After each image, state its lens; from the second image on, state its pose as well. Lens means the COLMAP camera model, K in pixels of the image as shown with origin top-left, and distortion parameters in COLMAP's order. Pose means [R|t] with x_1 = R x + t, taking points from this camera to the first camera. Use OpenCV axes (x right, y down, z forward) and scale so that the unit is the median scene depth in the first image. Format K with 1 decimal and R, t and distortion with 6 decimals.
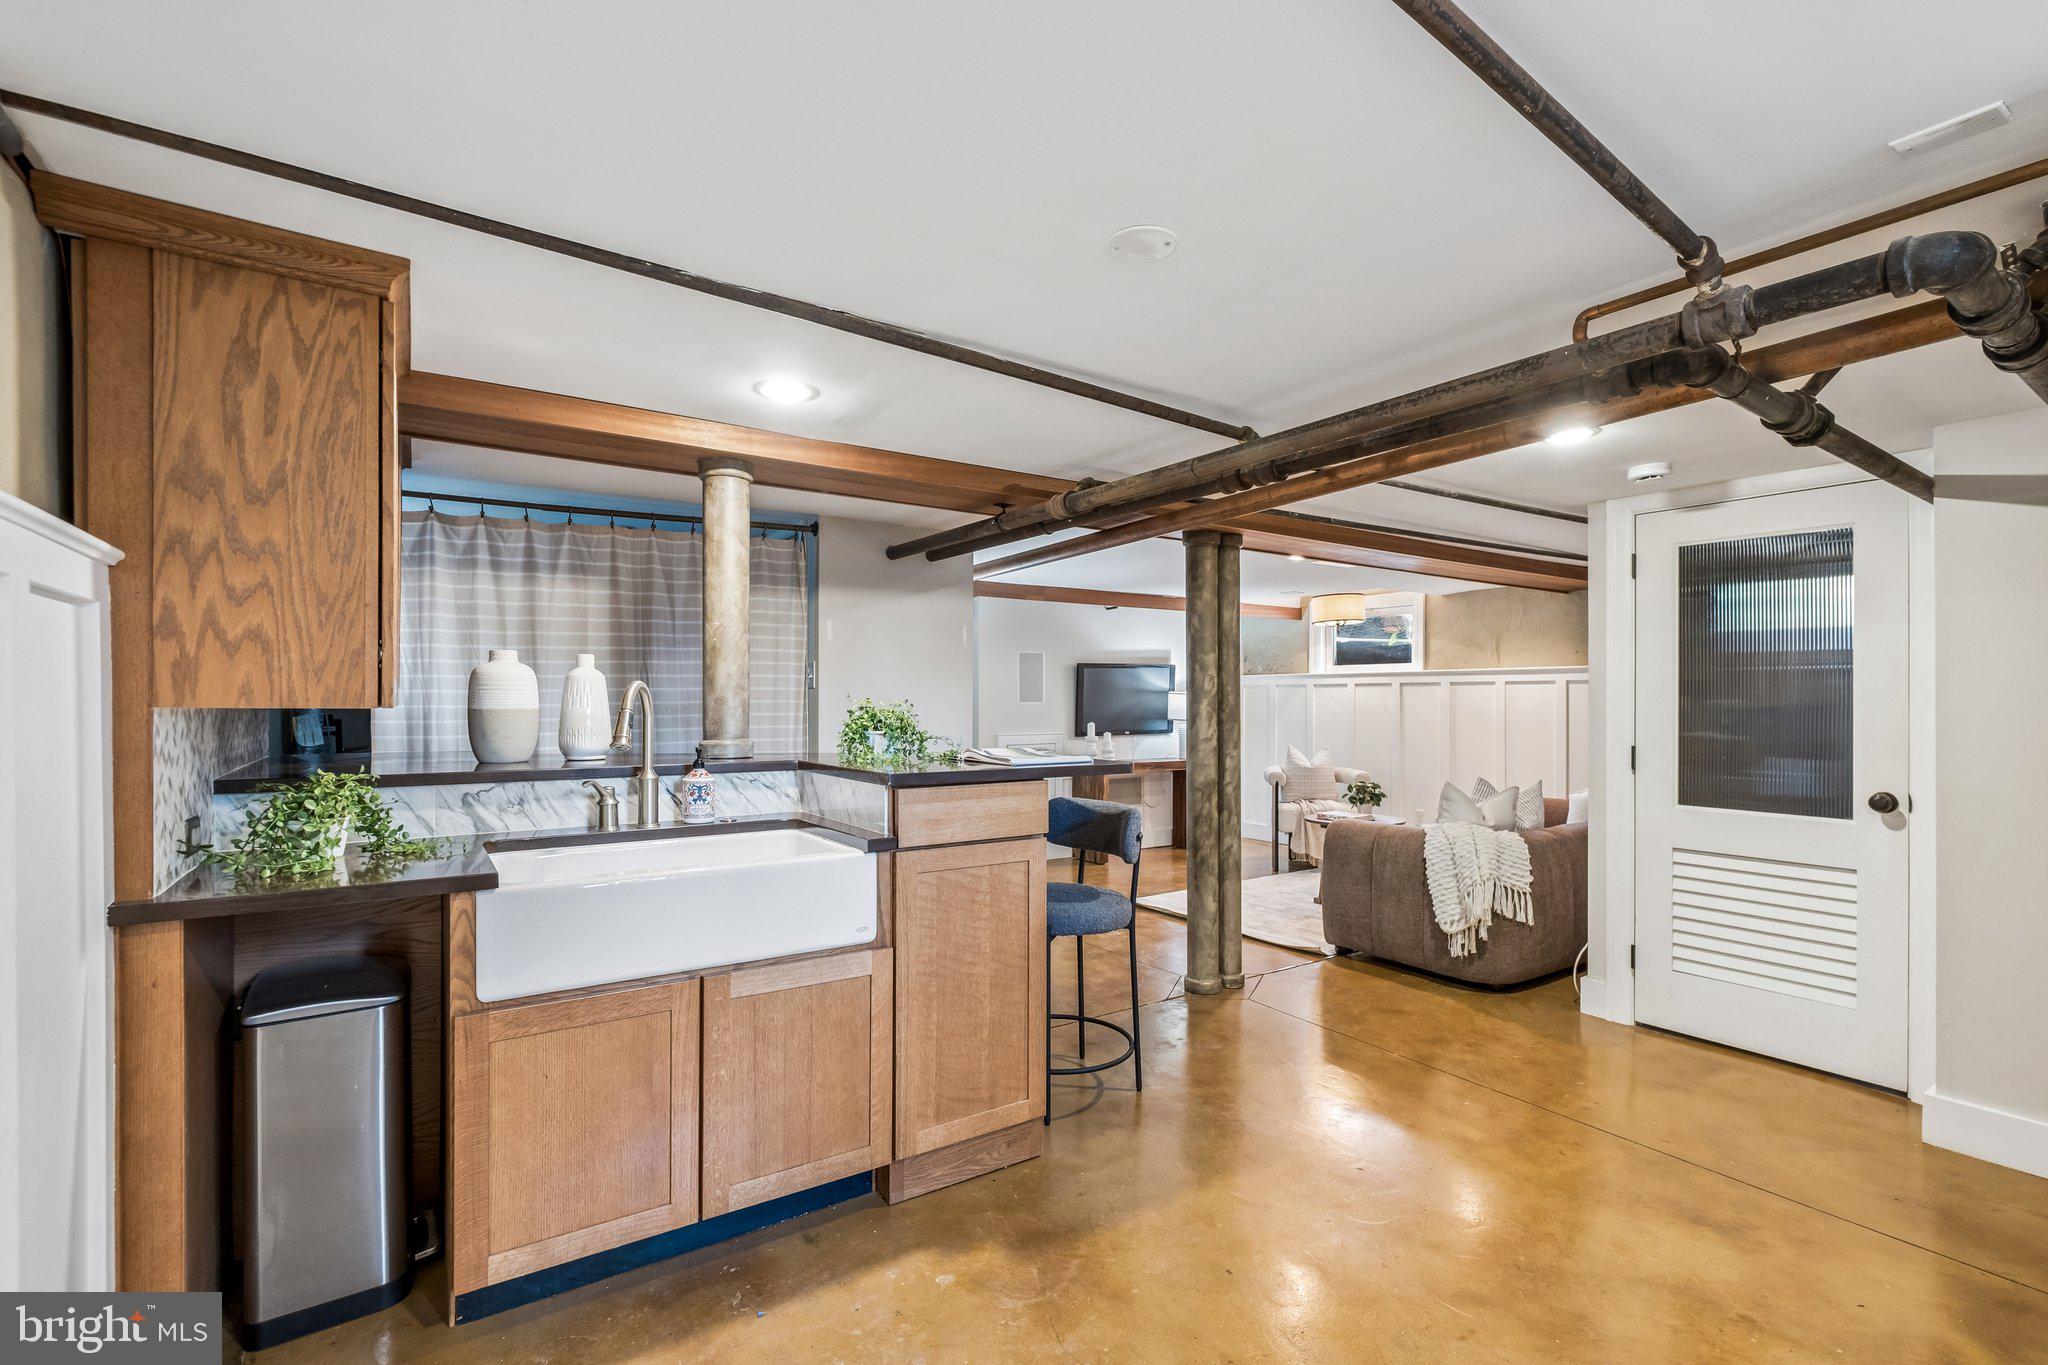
lens RADIAL K [[921.4, 0, 1031.4], [0, 921.4, 693.0], [0, 0, 1]] dist [-0.001647, -0.000915]
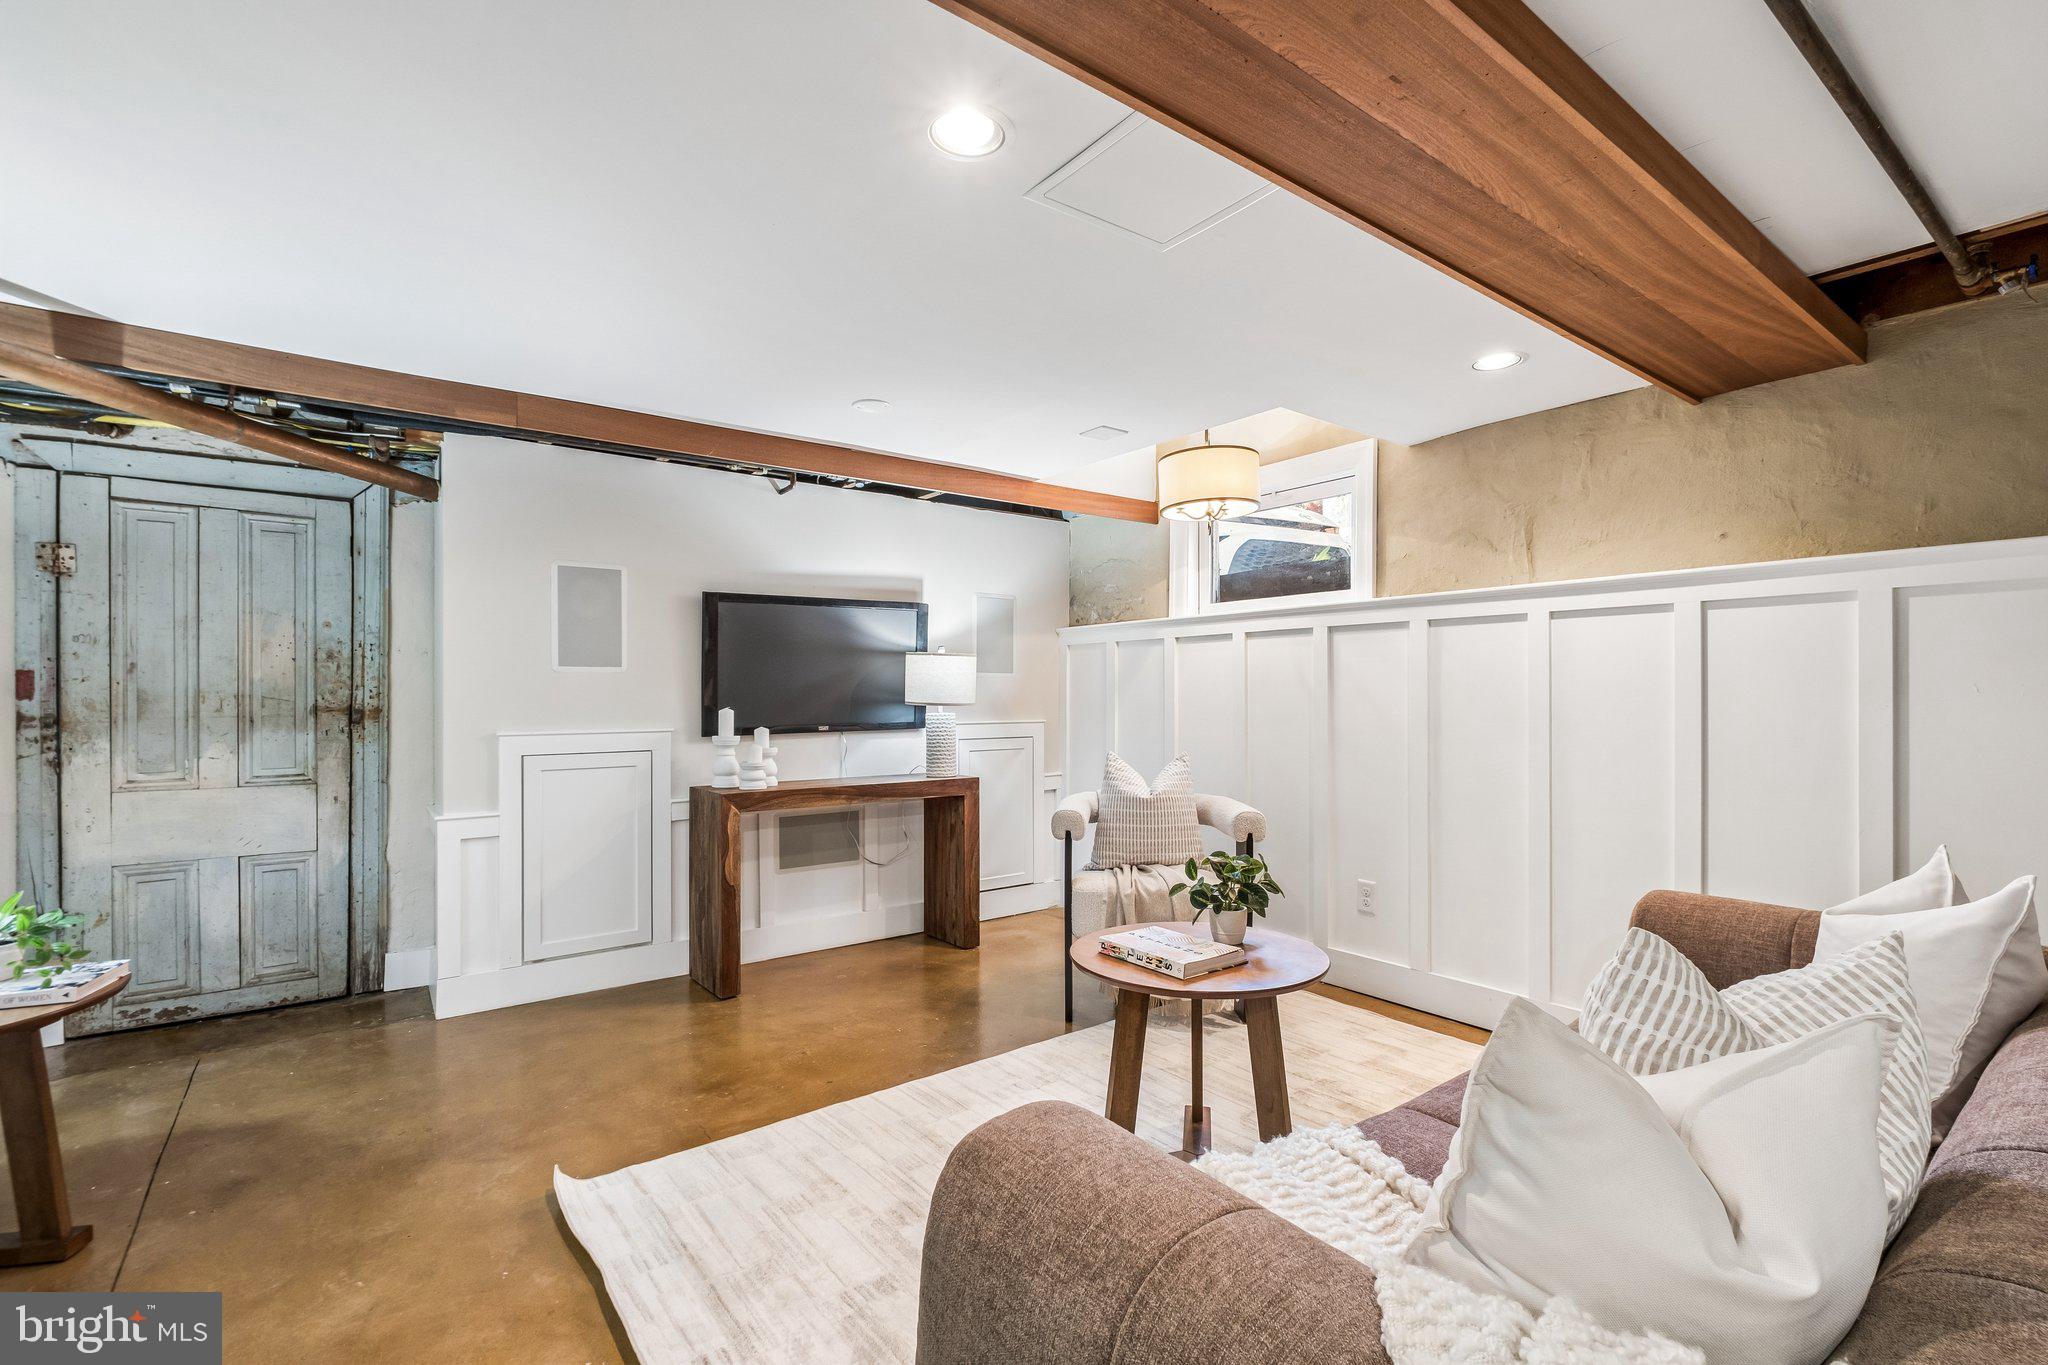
lens RADIAL K [[921.4, 0, 1028.2], [0, 921.4, 688.9], [0, 0, 1]] dist [-0.001647, -0.000915]
pose [[0.998483, -0.004065, 0.054911, 0.200639], [0.003958, 0.999990, 0.002048, 0.020775], [-0.054918, -0.001828, 0.998489, 0.486842]]
